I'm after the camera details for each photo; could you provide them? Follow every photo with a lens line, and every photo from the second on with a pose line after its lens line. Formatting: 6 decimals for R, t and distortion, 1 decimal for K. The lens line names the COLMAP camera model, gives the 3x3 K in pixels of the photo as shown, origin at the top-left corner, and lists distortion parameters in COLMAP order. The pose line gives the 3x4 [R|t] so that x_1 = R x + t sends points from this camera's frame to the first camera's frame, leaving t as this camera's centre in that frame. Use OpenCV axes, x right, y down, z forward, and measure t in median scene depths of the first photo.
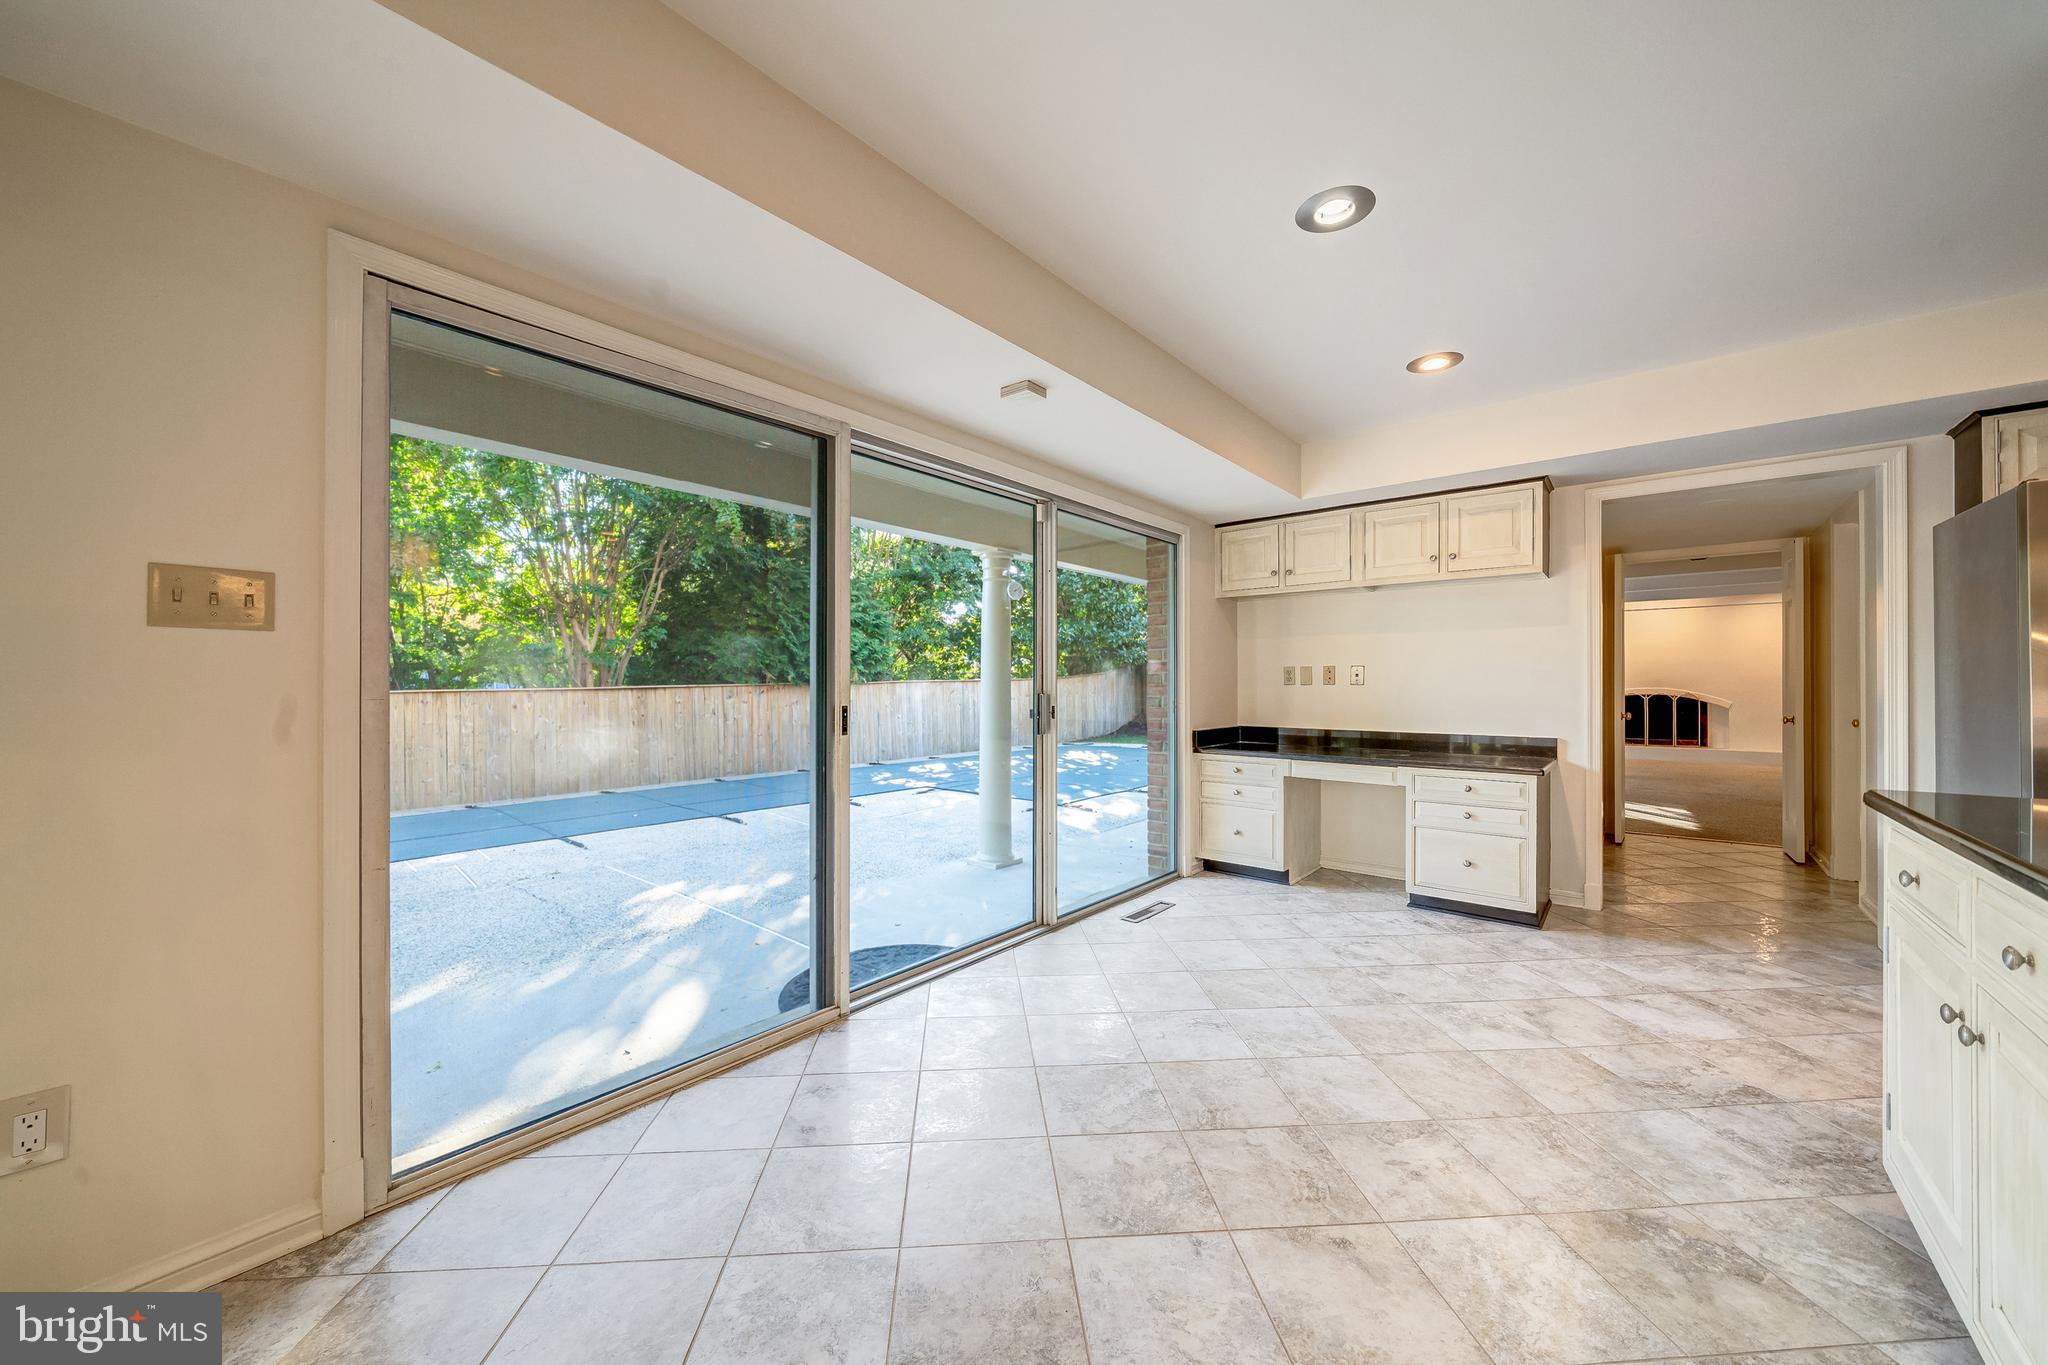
lens RADIAL K [[738.2, 0, 1021.8], [0, 738.2, 685.6], [0, 0, 1]] dist [0.002585, 0.000092]
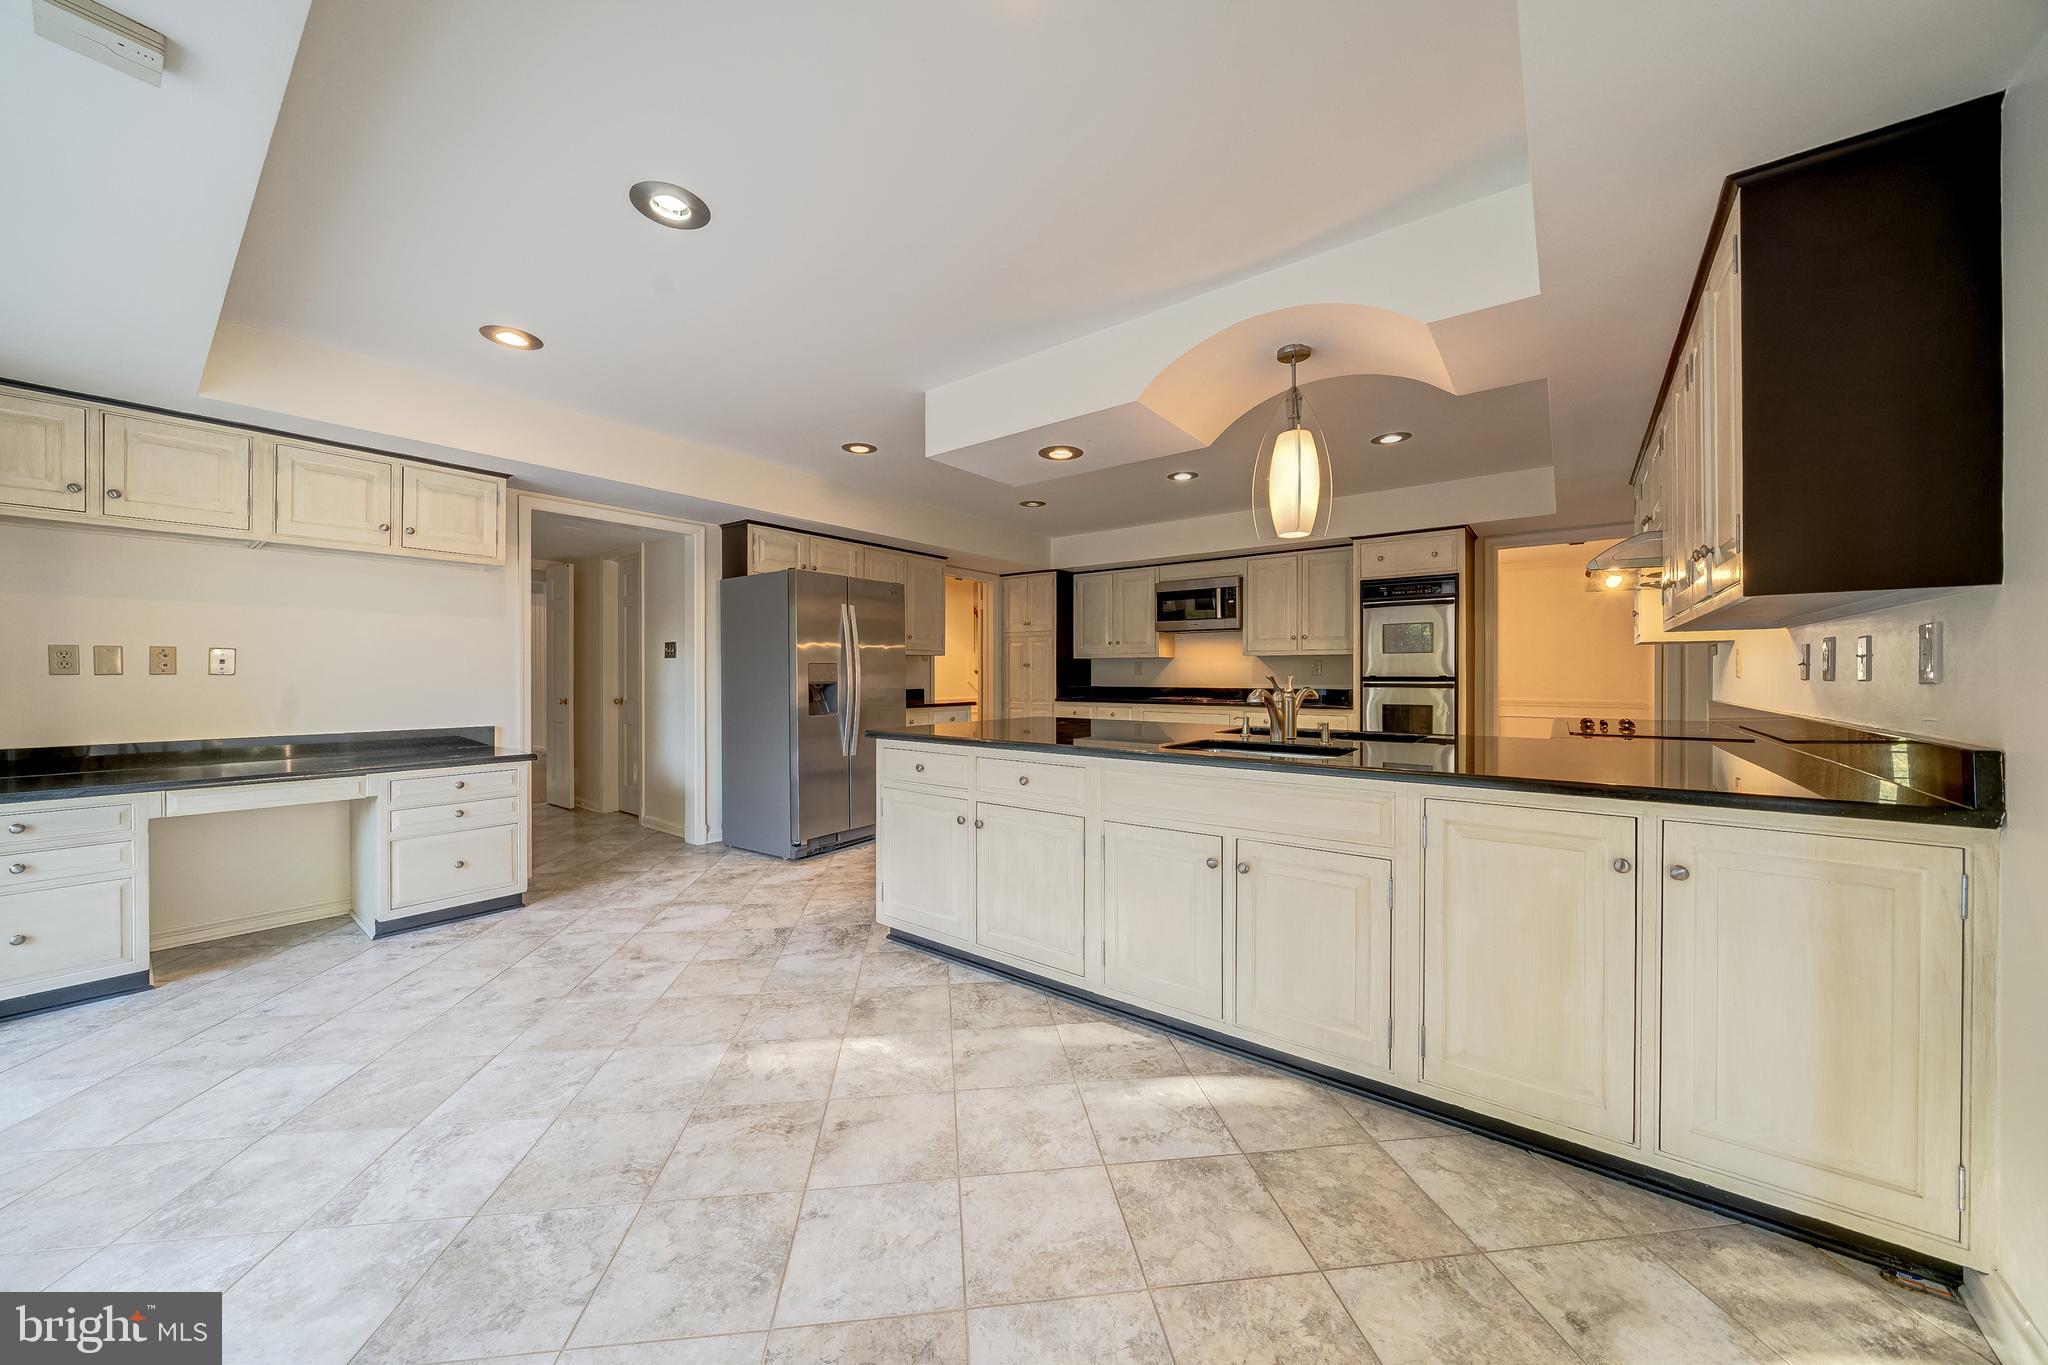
lens RADIAL K [[705.5, 0, 1022.2], [0, 705.5, 676.1], [0, 0, 1]] dist [0.000351, 0.000099]
pose [[-0.042789, -0.000258, 0.999084, -0.385742], [0.000692, 1.000000, 0.000287, 0.001042], [-0.999084, 0.000703, -0.042789, 0.380927]]
